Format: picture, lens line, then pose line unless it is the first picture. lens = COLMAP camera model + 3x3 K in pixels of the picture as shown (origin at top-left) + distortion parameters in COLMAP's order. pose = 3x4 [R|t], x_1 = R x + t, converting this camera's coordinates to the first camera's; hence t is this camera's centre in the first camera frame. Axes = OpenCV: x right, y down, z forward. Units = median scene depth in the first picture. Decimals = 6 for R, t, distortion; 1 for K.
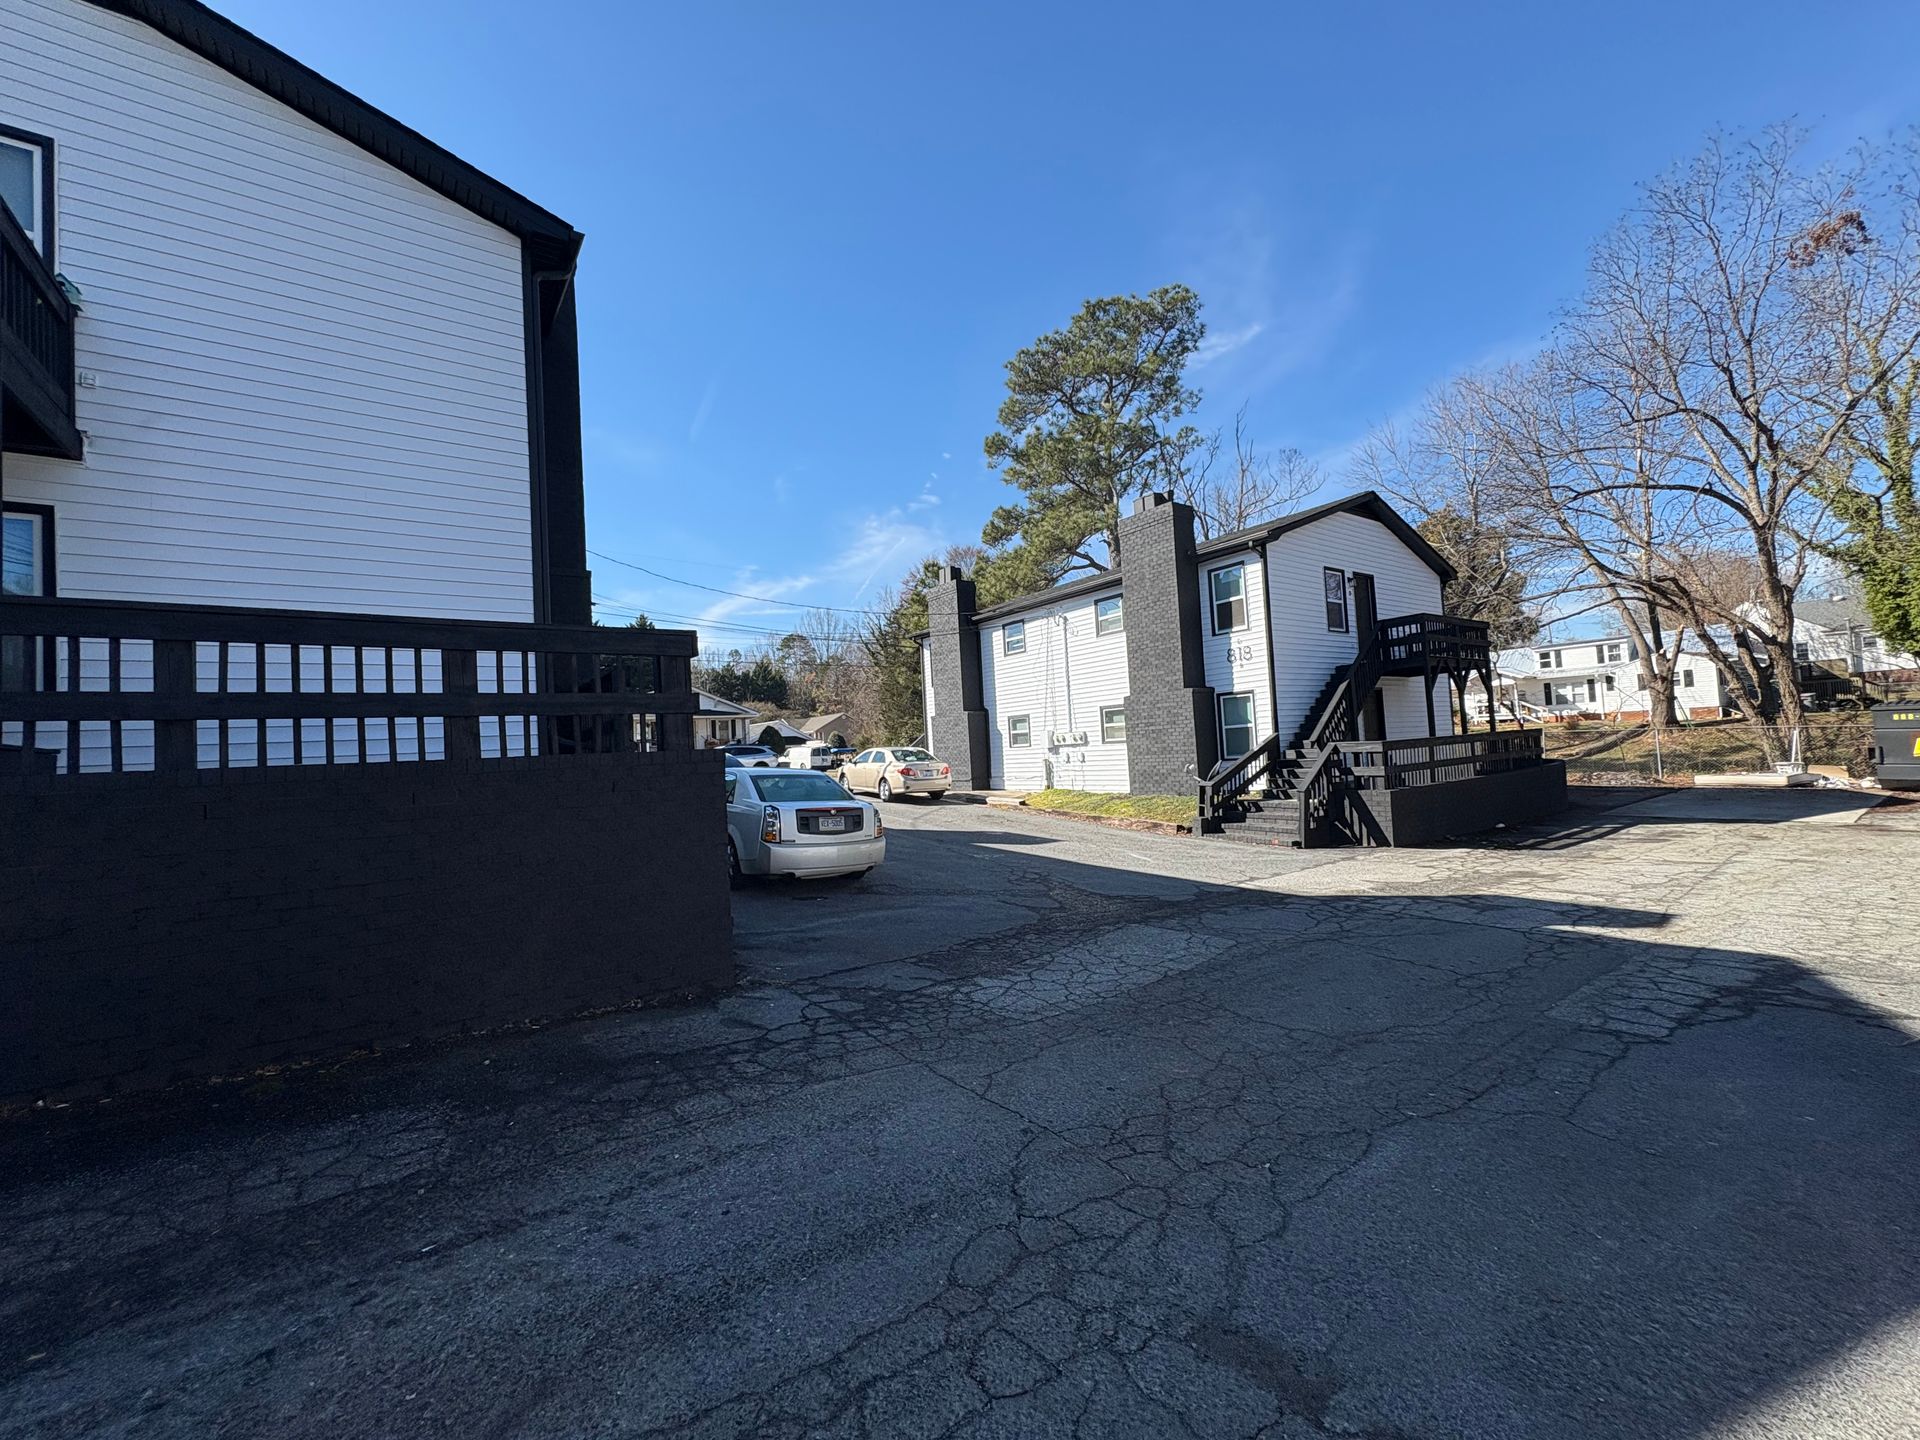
lens RADIAL K [[761.6, 0, 959.8], [0, 761.6, 721.9], [0, 0, 1]] dist [-0.000580, 0.000069]
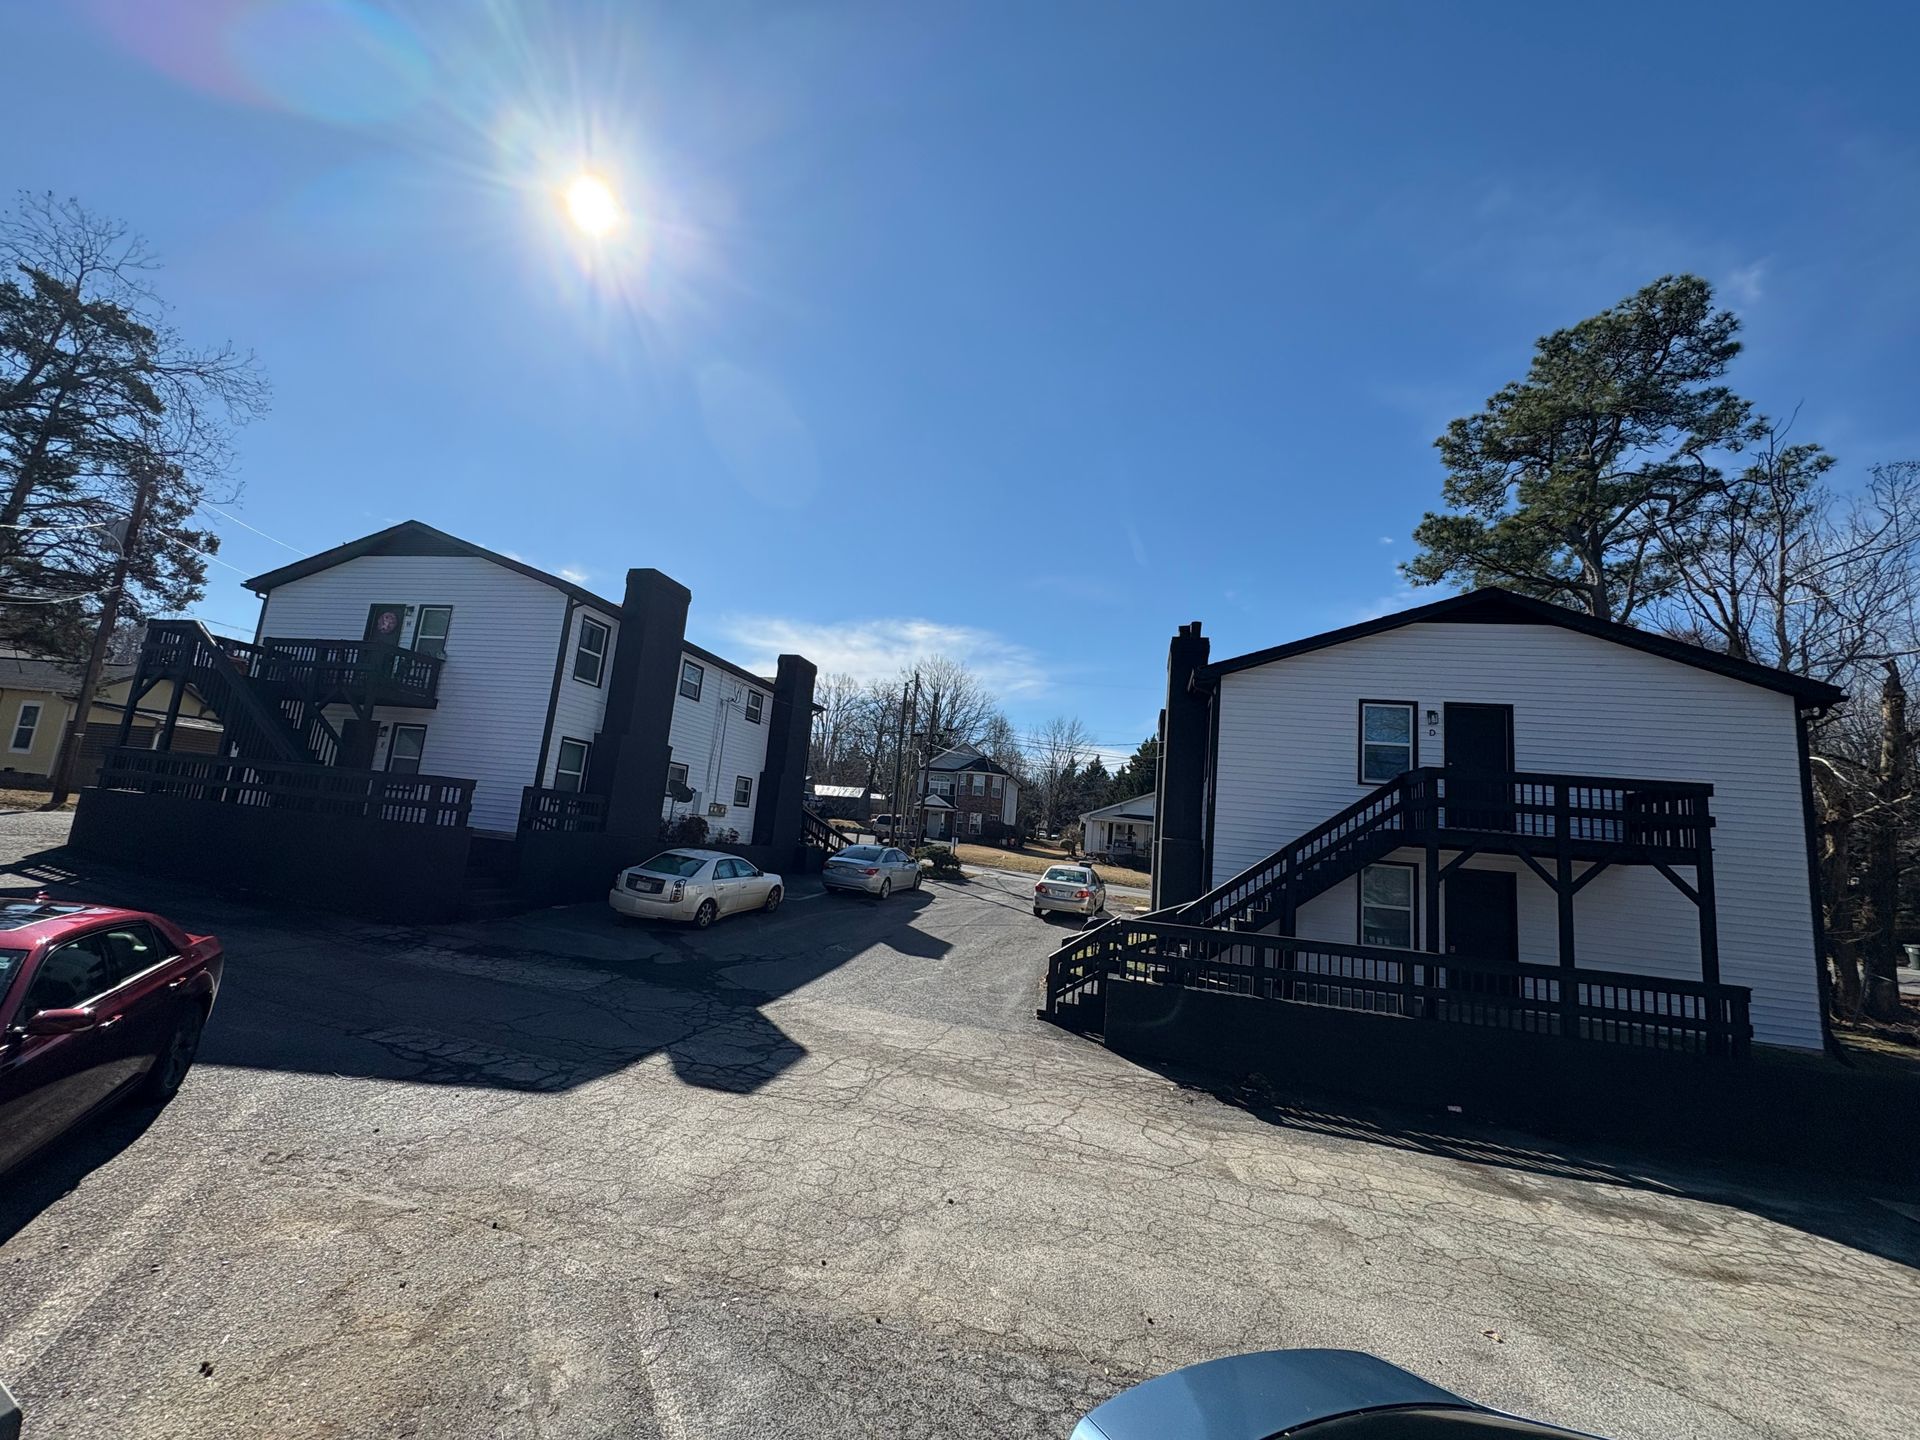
lens RADIAL K [[760.1, 0, 959.3], [0, 760.1, 723.6], [0, 0, 1]] dist [0.000506, 0.000271]
pose [[0.646214, -0.000928, -0.763156, 1.041181], [-0.099076, 0.991434, -0.085099, -0.098057], [0.756698, 0.130603, 0.640587, 0.269926]]
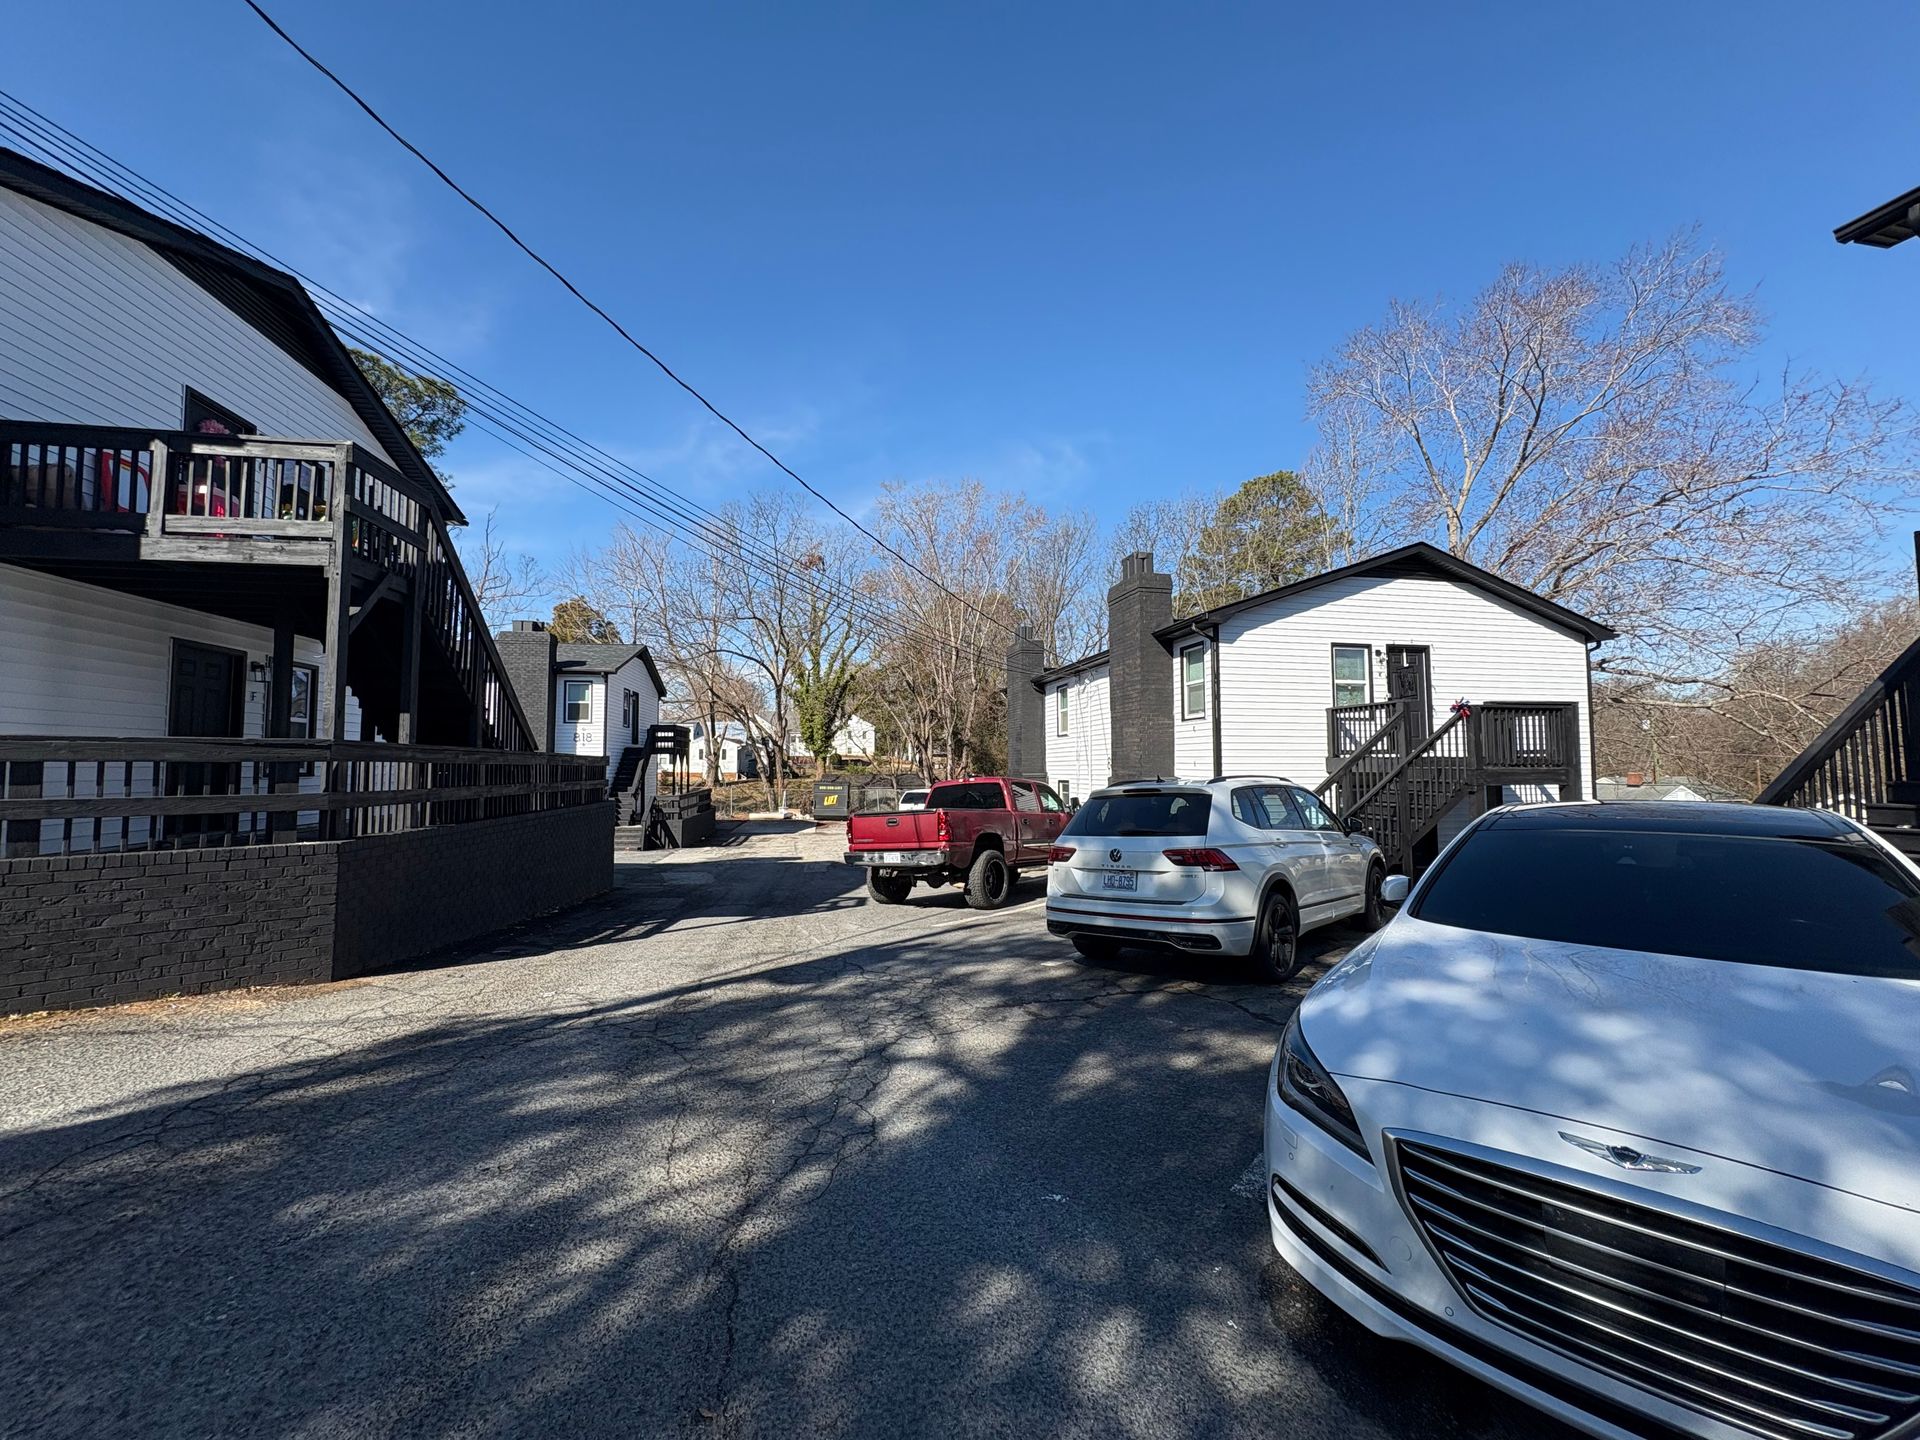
lens RADIAL K [[761.6, 0, 959.8], [0, 761.6, 721.9], [0, 0, 1]] dist [-0.000580, 0.000069]
pose [[0.436885, 0.107064, 0.893123, -0.928973], [-0.058718, 0.994168, -0.090454, -0.028851], [-0.897599, -0.012925, 0.440624, -0.542938]]
